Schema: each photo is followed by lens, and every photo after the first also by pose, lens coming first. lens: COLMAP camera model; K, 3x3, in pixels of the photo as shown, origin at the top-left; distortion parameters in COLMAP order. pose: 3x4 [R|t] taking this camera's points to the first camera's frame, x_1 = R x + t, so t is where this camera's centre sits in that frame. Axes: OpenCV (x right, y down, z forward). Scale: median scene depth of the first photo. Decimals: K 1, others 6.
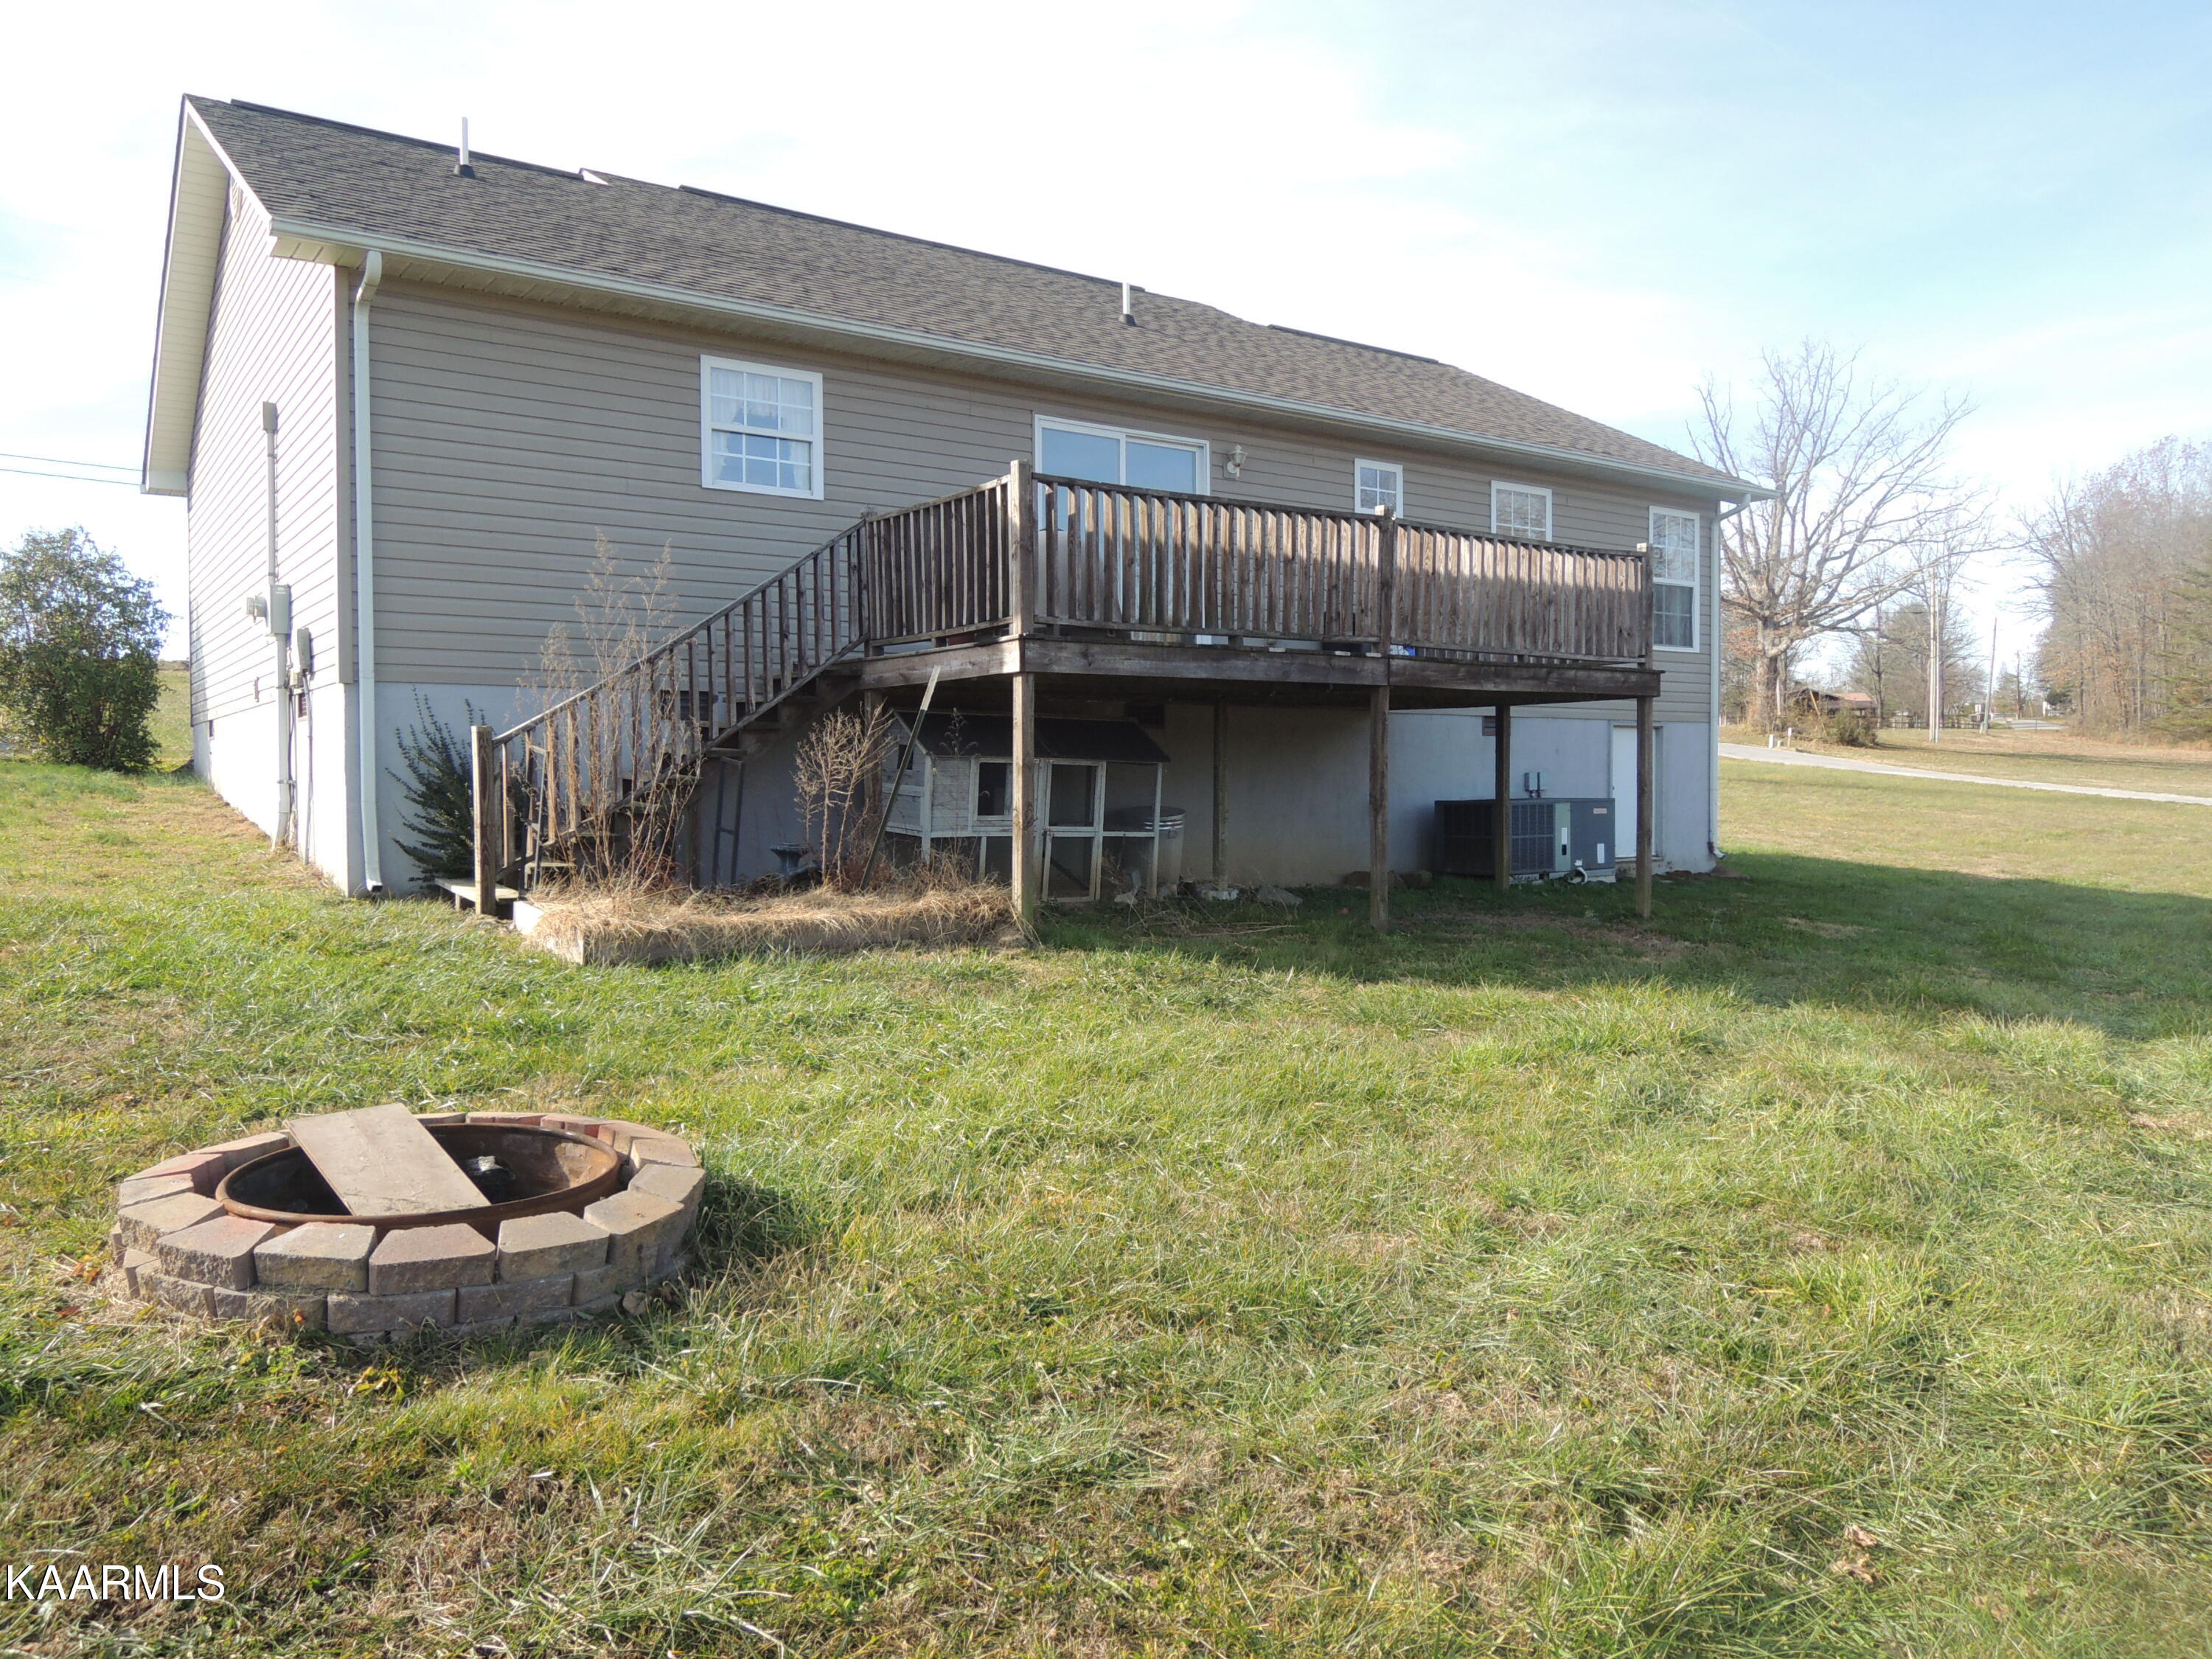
lens RADIAL K [[1582.0, 0, 1100.5], [0, 1582.0, 821.8], [0, 0, 1]] dist [-0.021739, -0.005040]
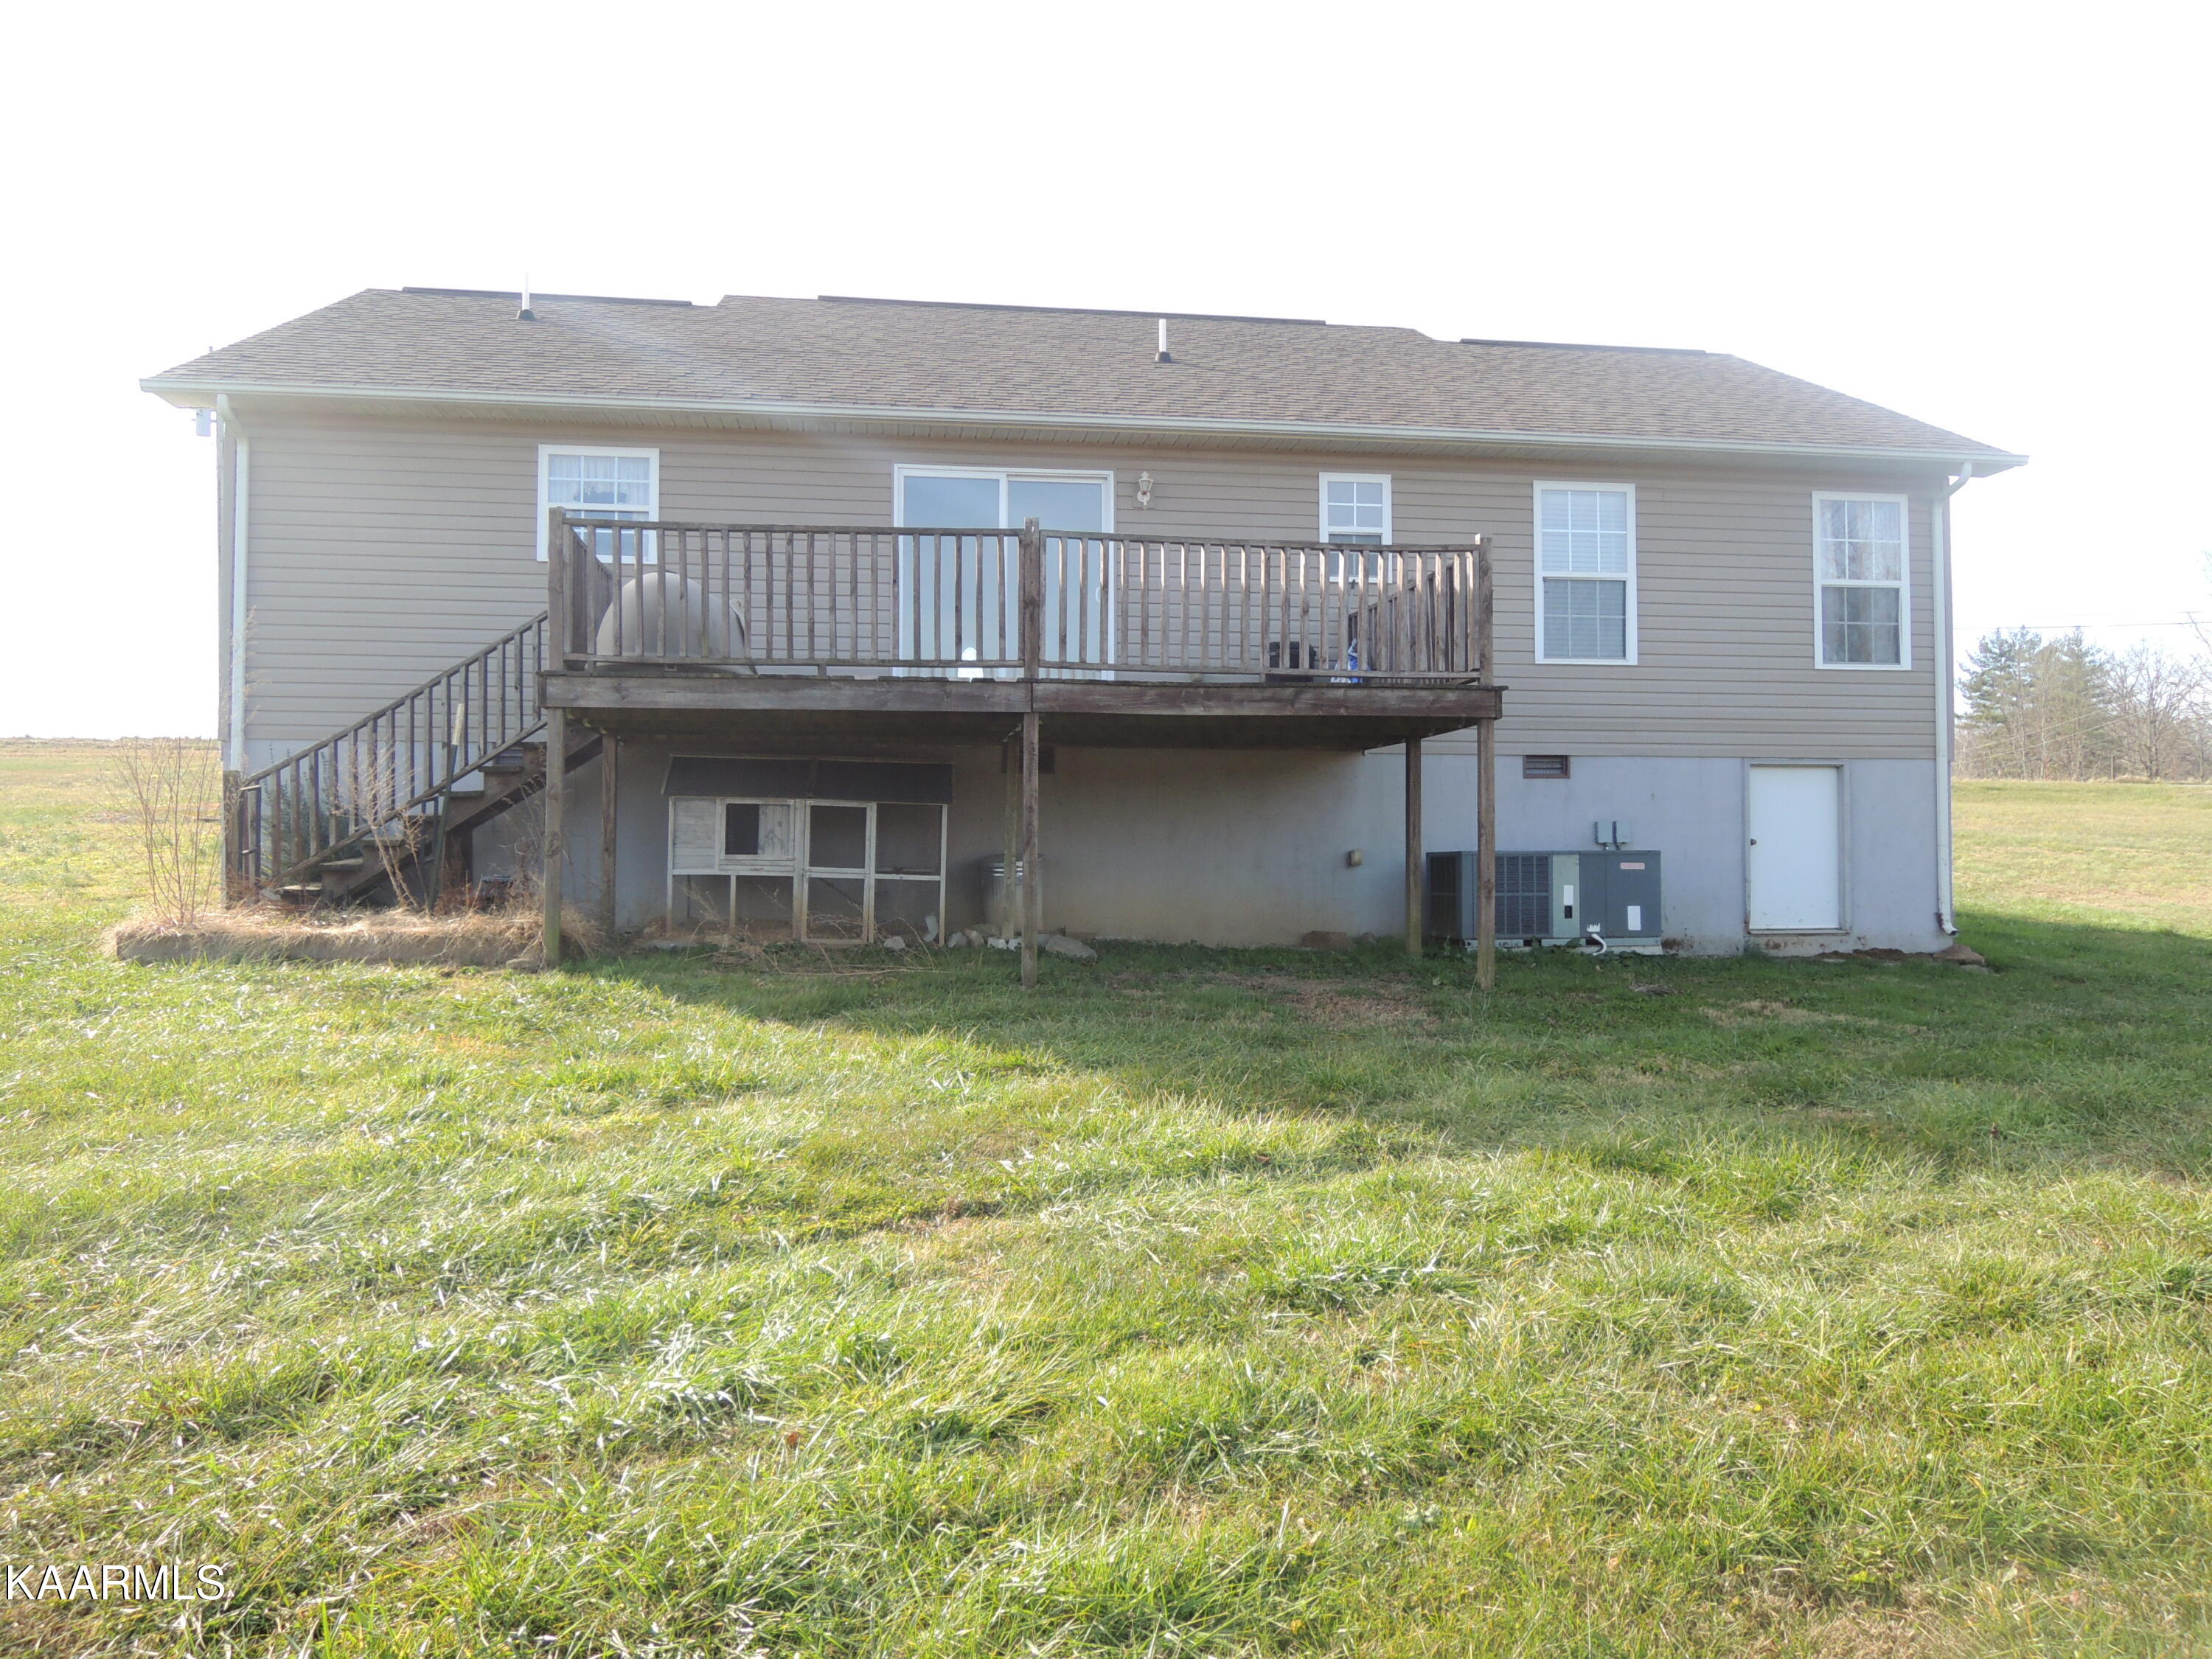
lens RADIAL K [[1582.0, 0, 1105.5], [0, 1582.0, 808.5], [0, 0, 1]] dist [-0.021739, -0.005040]
pose [[0.884411, -0.009721, -0.466607, 0.574331], [-0.018547, 0.998261, -0.055951, 0.017926], [0.466340, 0.058138, 0.882693, 0.189483]]
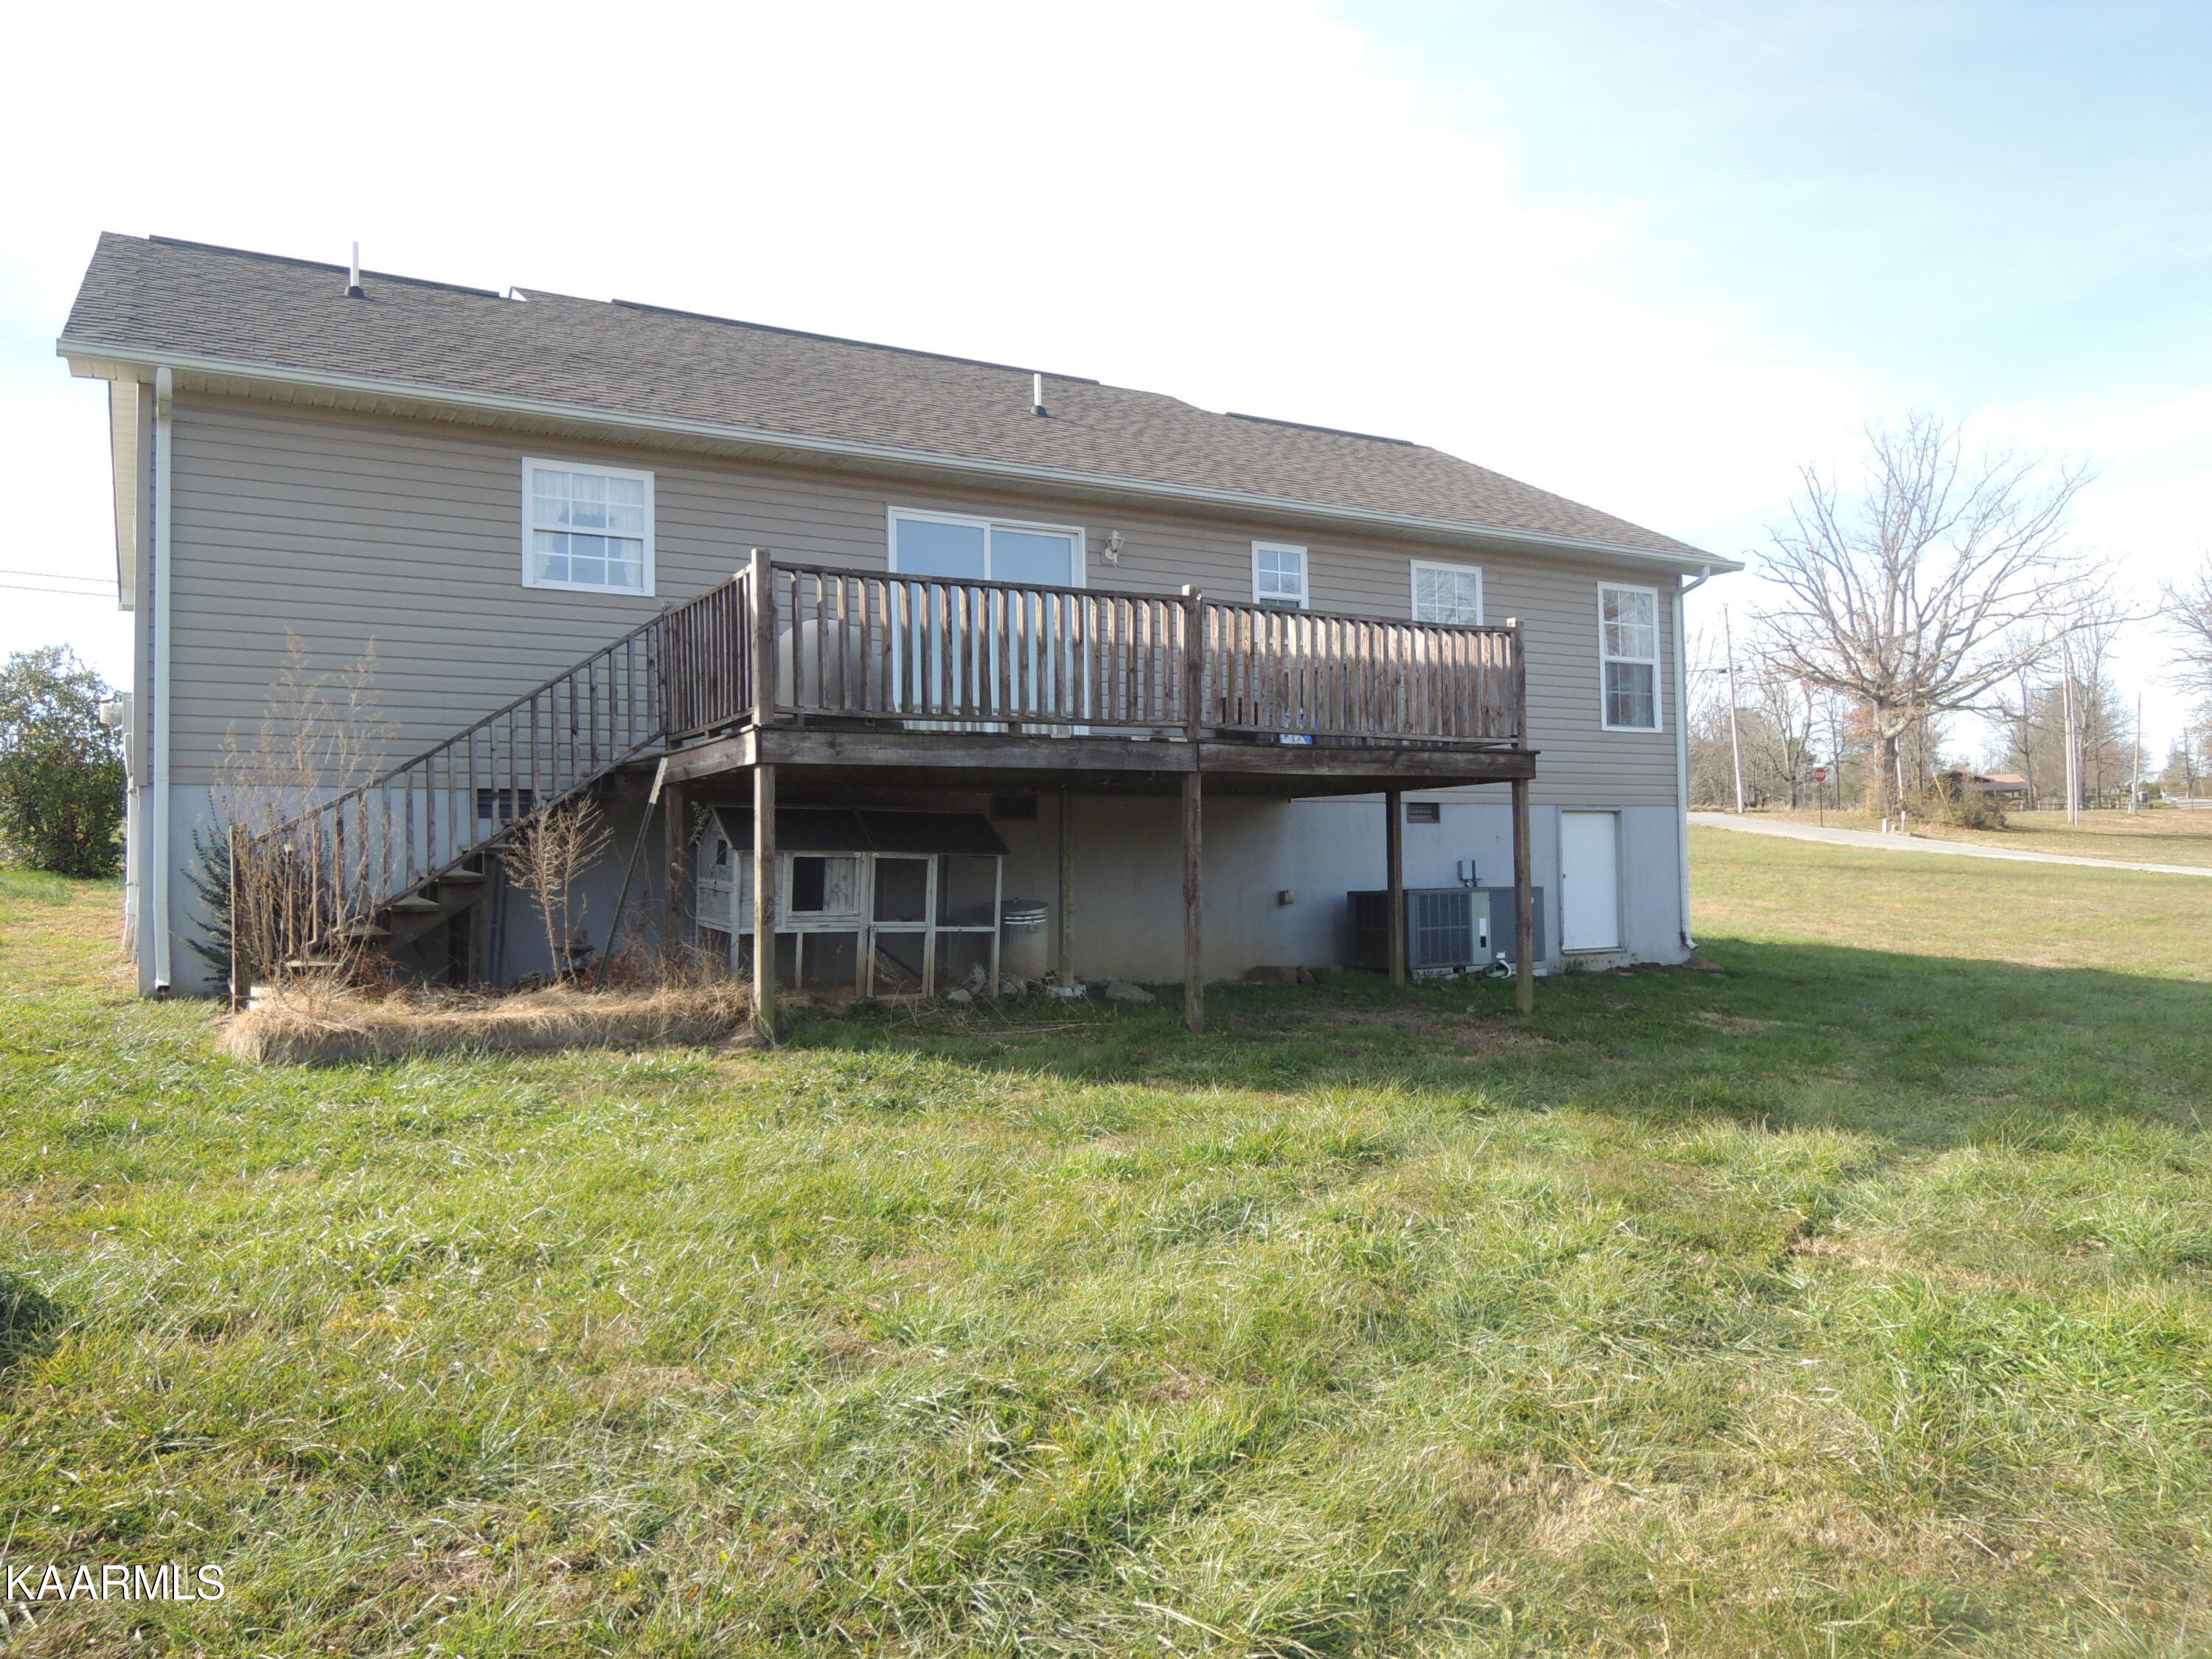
lens RADIAL K [[1582.0, 0, 1099.1], [0, 1582.0, 817.9], [0, 0, 1]] dist [-0.021739, -0.005040]
pose [[0.995955, -0.014674, -0.088644, 0.183869], [0.009045, 0.997936, -0.063573, 0.002259], [0.089394, 0.062514, 0.994033, 0.038510]]
